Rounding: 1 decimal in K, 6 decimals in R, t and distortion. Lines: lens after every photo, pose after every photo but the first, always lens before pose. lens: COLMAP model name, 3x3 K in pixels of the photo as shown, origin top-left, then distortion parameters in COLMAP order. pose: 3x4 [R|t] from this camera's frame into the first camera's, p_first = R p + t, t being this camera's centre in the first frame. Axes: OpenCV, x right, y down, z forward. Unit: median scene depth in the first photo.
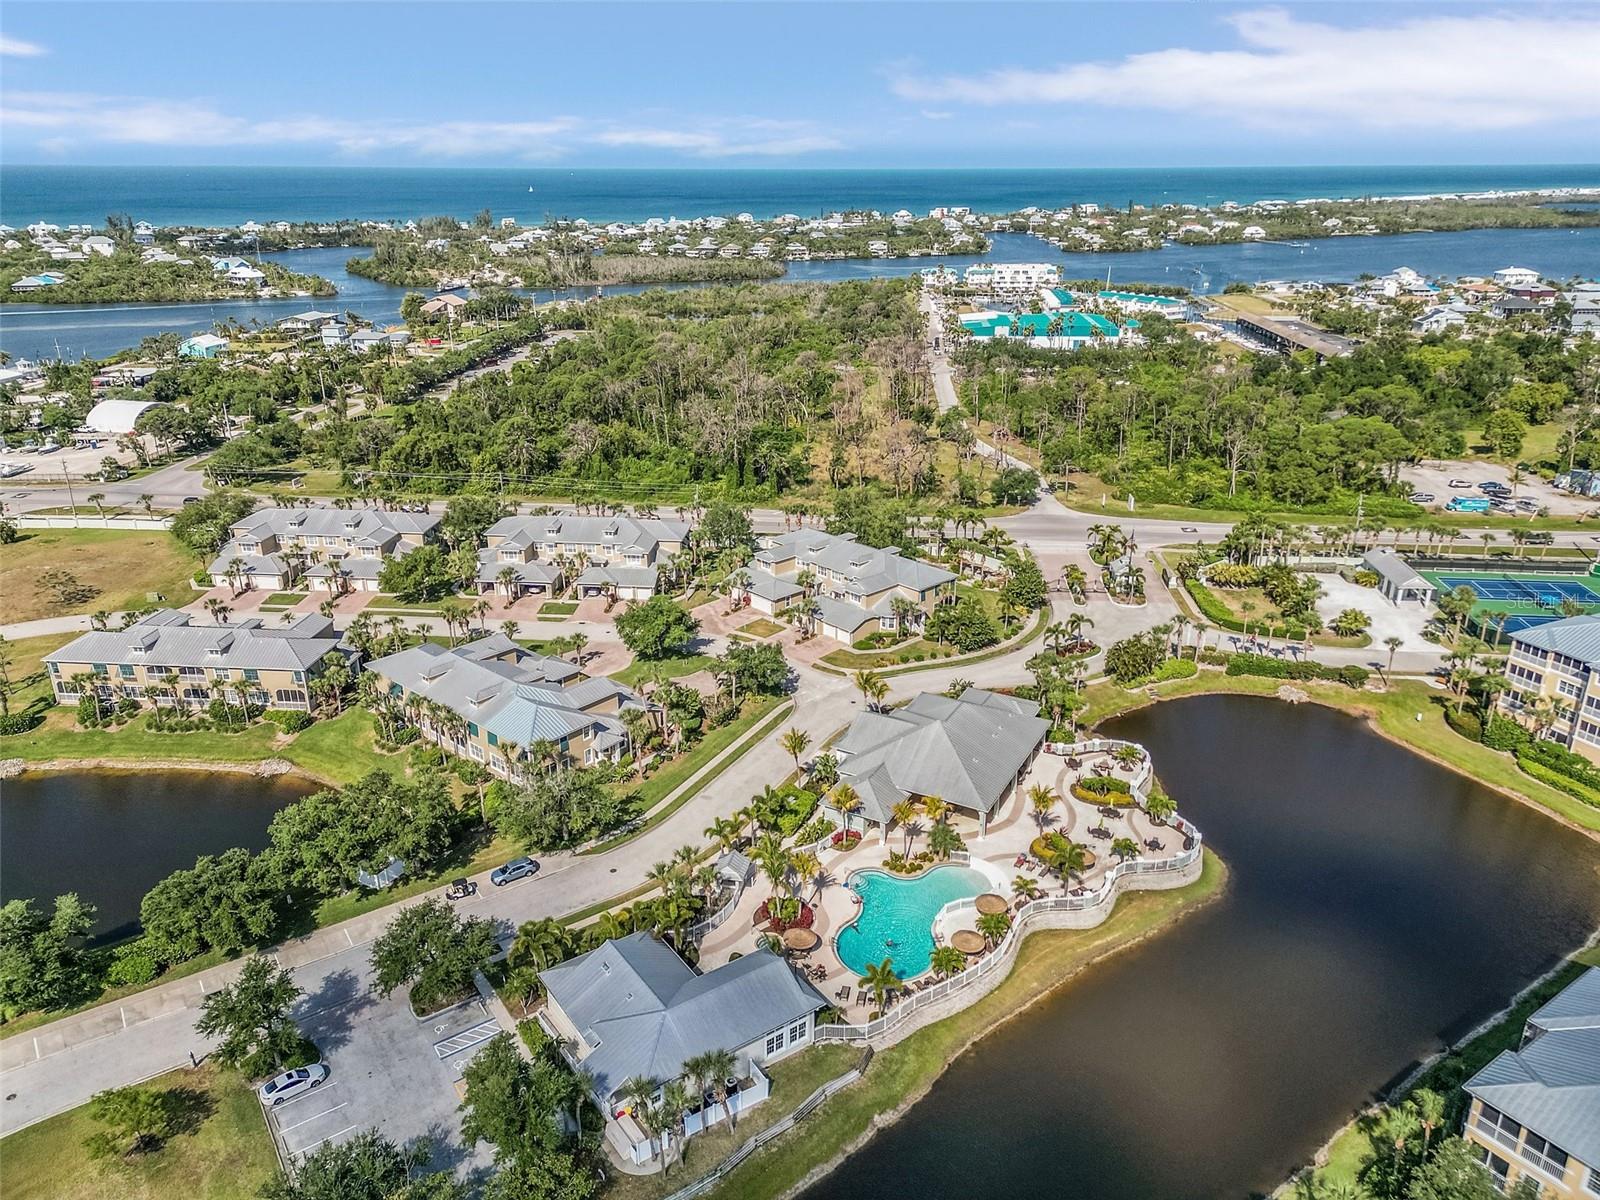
lens RADIAL K [[1123.7, 0, 800.0], [0, 1123.7, 600.0], [0, 0, 1]] dist [0.069508, -0.055820]
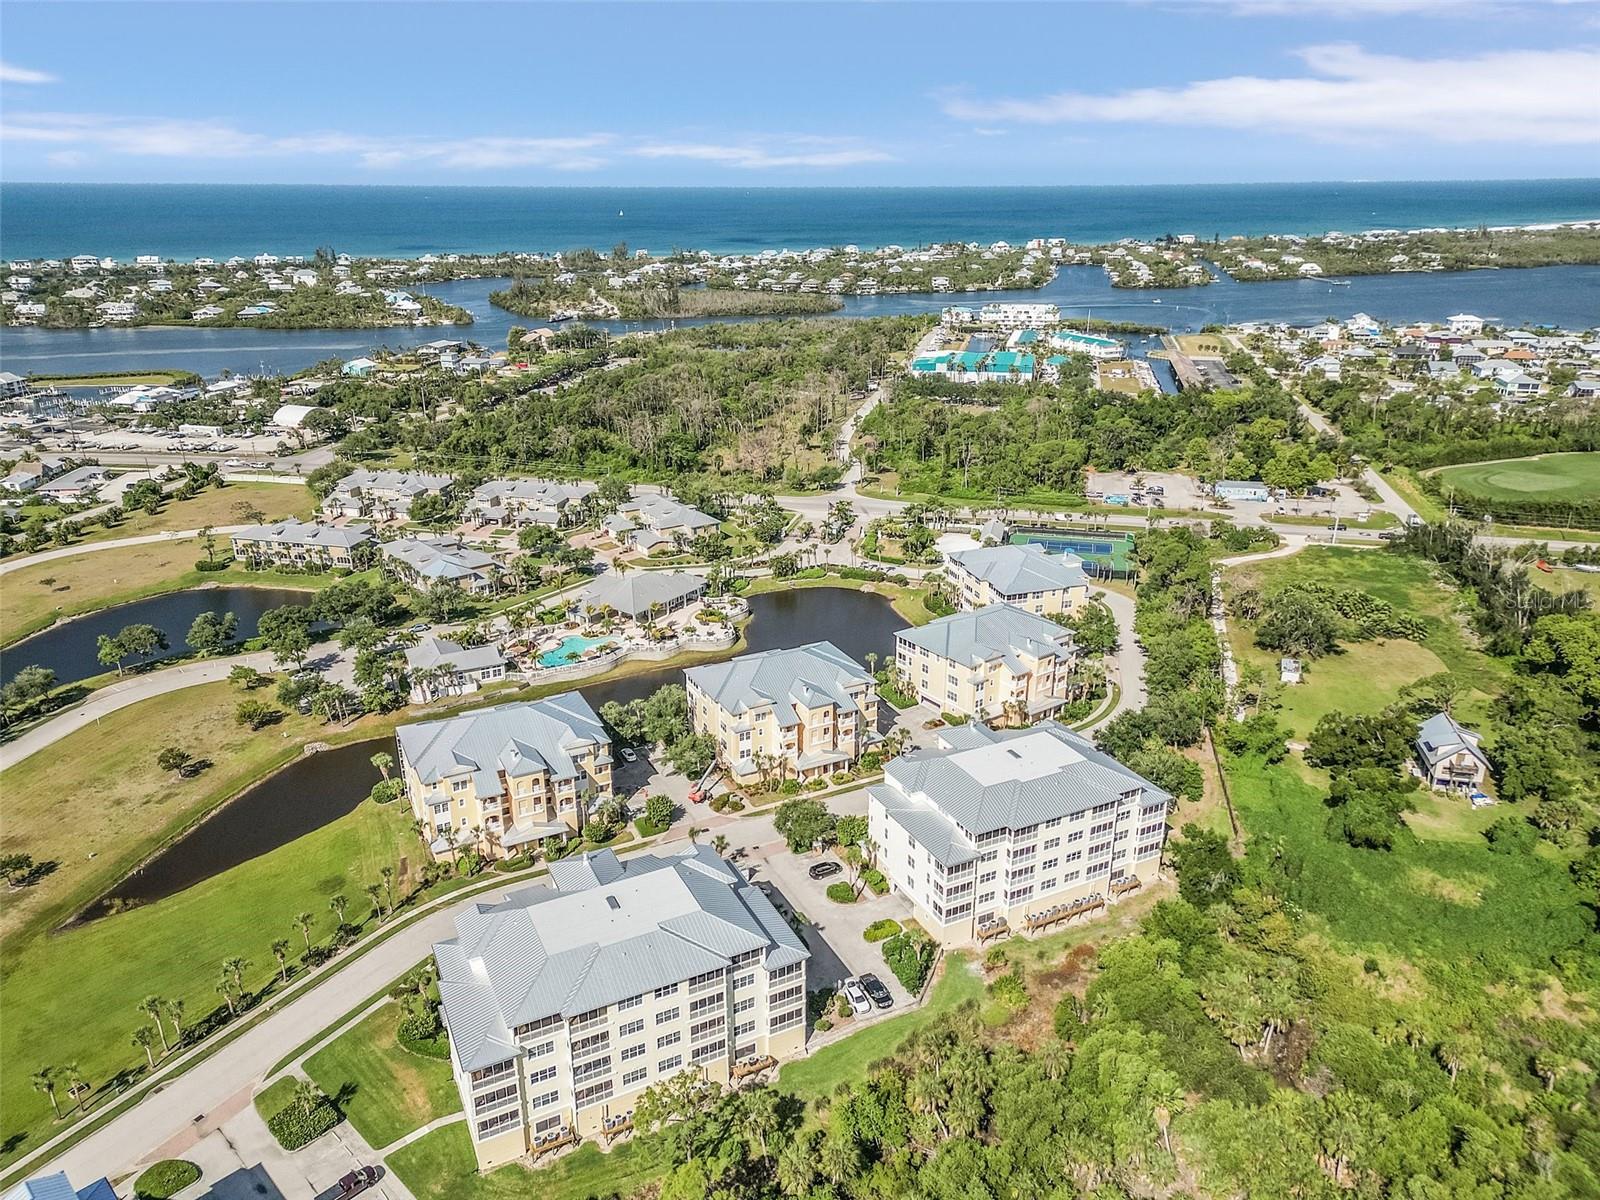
lens RADIAL K [[1123.7, 0, 800.0], [0, 1123.7, 600.0], [0, 0, 1]] dist [0.069508, -0.055820]
pose [[0.989276, 0.048482, -0.137778, 0.264173], [-0.049814, 0.998739, -0.006231, 0.054150], [0.137303, 0.013027, 0.990443, -0.364835]]
